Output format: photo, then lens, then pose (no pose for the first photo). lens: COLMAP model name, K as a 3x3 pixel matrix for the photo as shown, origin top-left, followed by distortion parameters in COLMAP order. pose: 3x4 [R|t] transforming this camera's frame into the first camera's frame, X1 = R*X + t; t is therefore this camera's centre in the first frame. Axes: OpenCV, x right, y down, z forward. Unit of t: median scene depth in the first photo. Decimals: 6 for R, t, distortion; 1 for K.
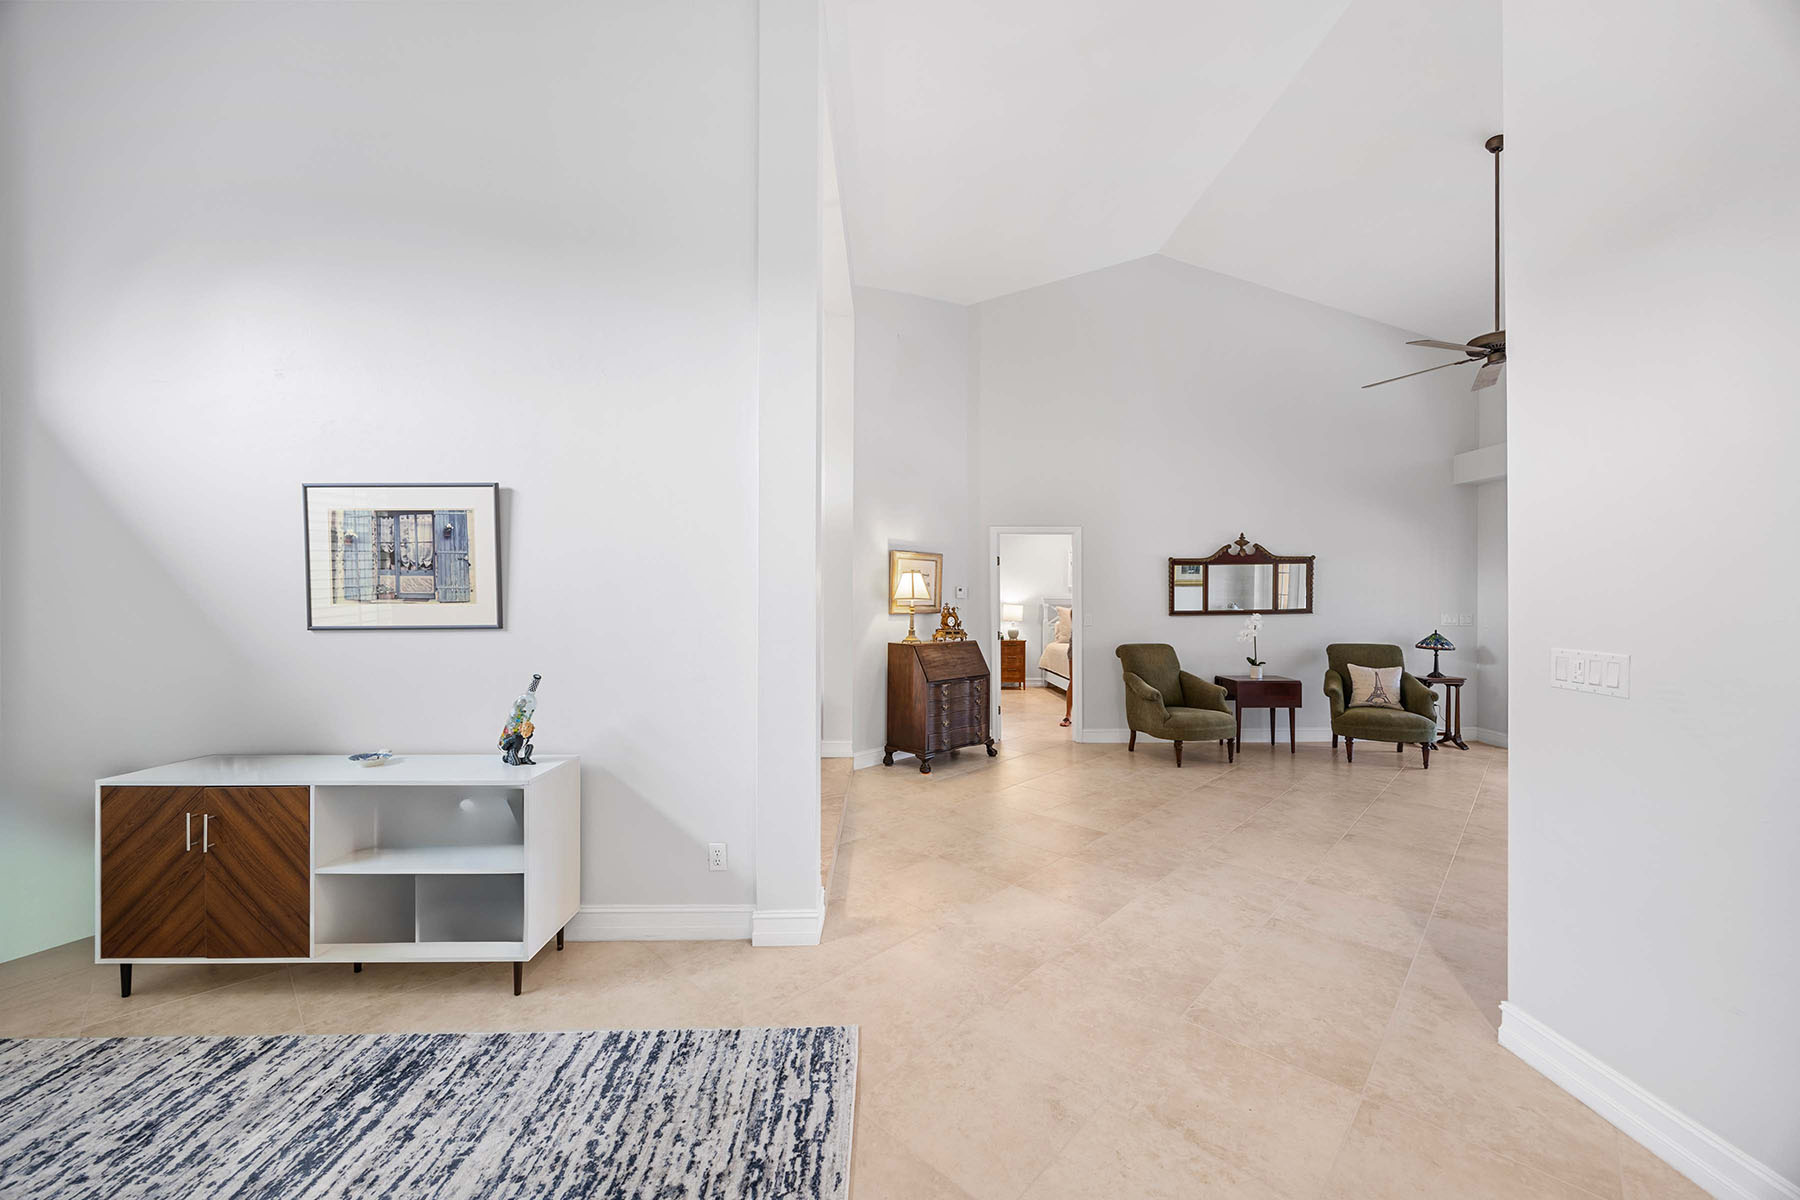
lens RADIAL K [[683.4, 0, 902.8], [0, 683.4, 597.5], [0, 0, 1]] dist [-0.003083, -0.000436]
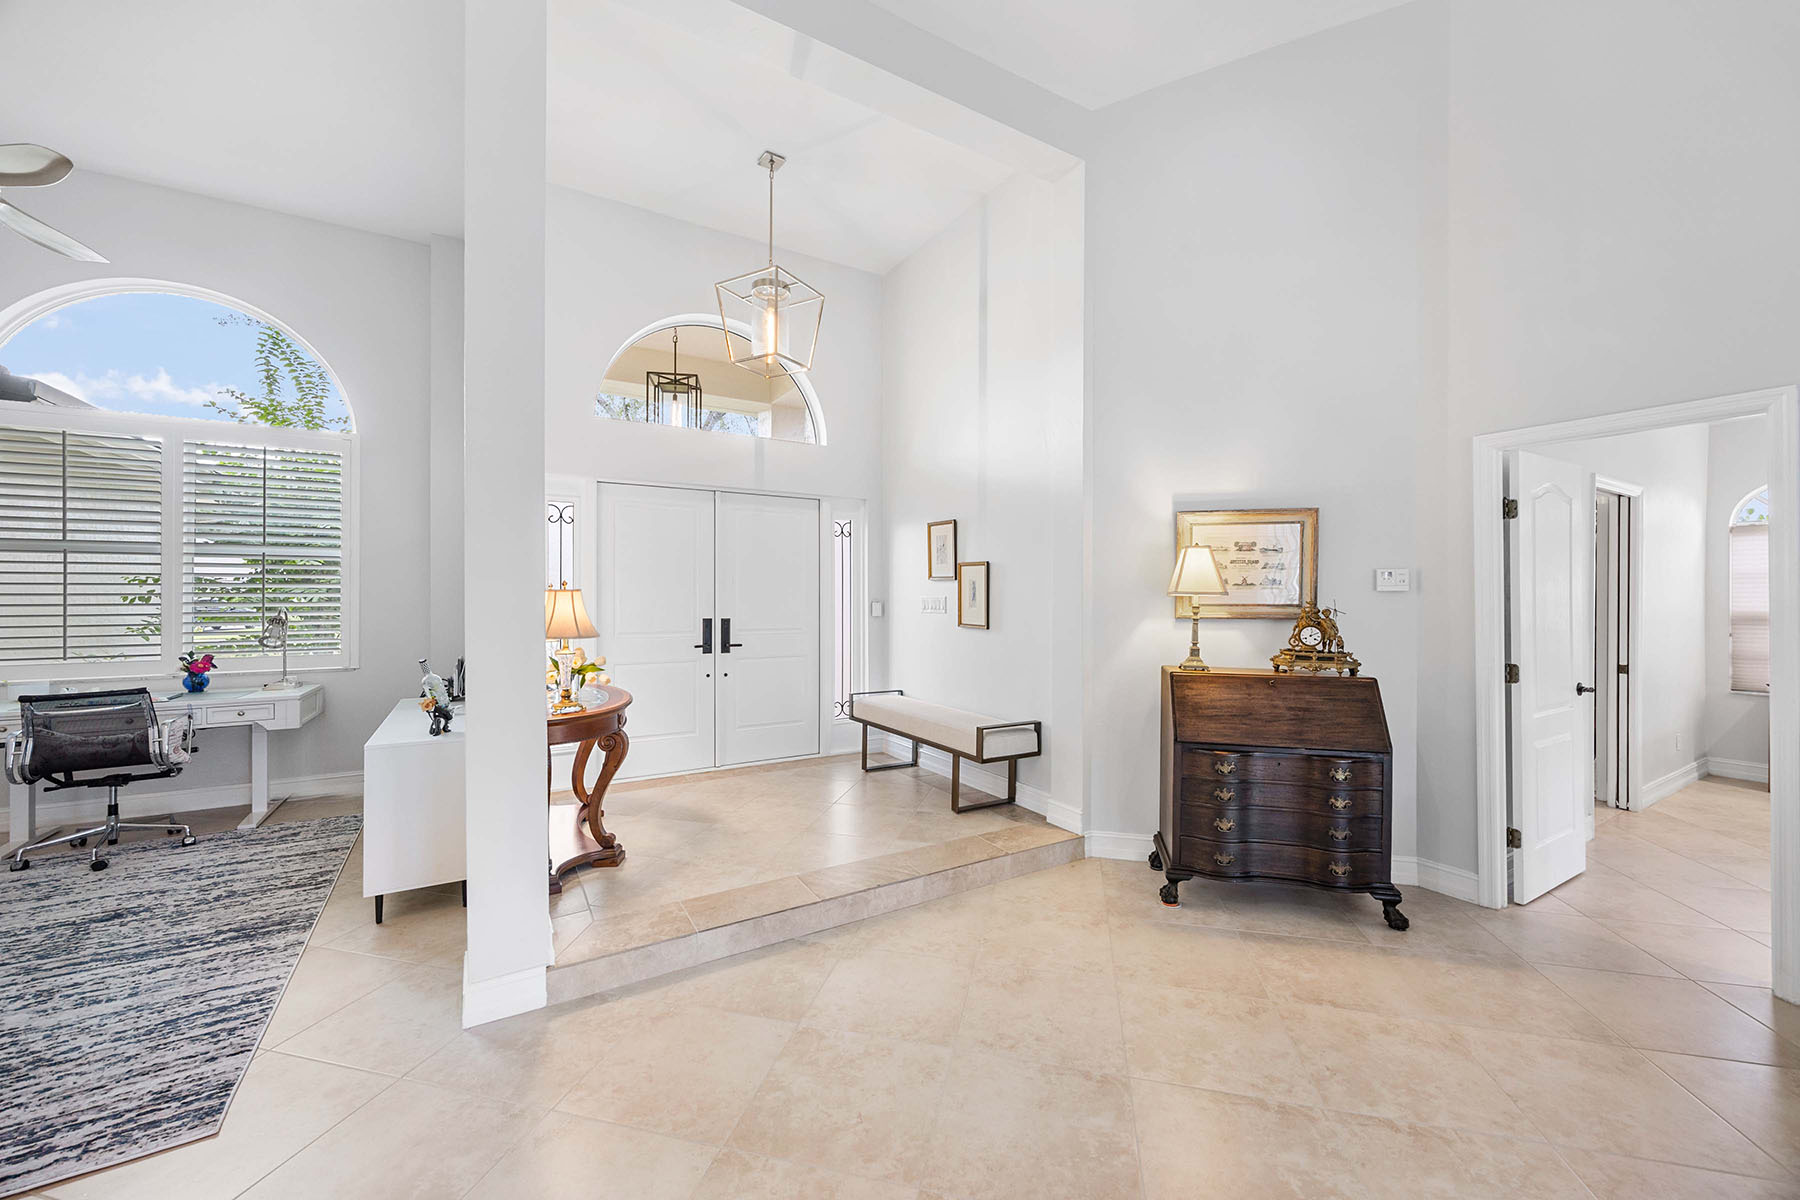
lens RADIAL K [[683.4, 0, 902.8], [0, 683.4, 597.5], [0, 0, 1]] dist [-0.003083, -0.000436]
pose [[0.498443, -0.008113, -0.866884, 0.734569], [-0.000318, 0.999954, -0.009542, 0.021570], [0.866922, 0.005032, 0.498418, 0.953742]]
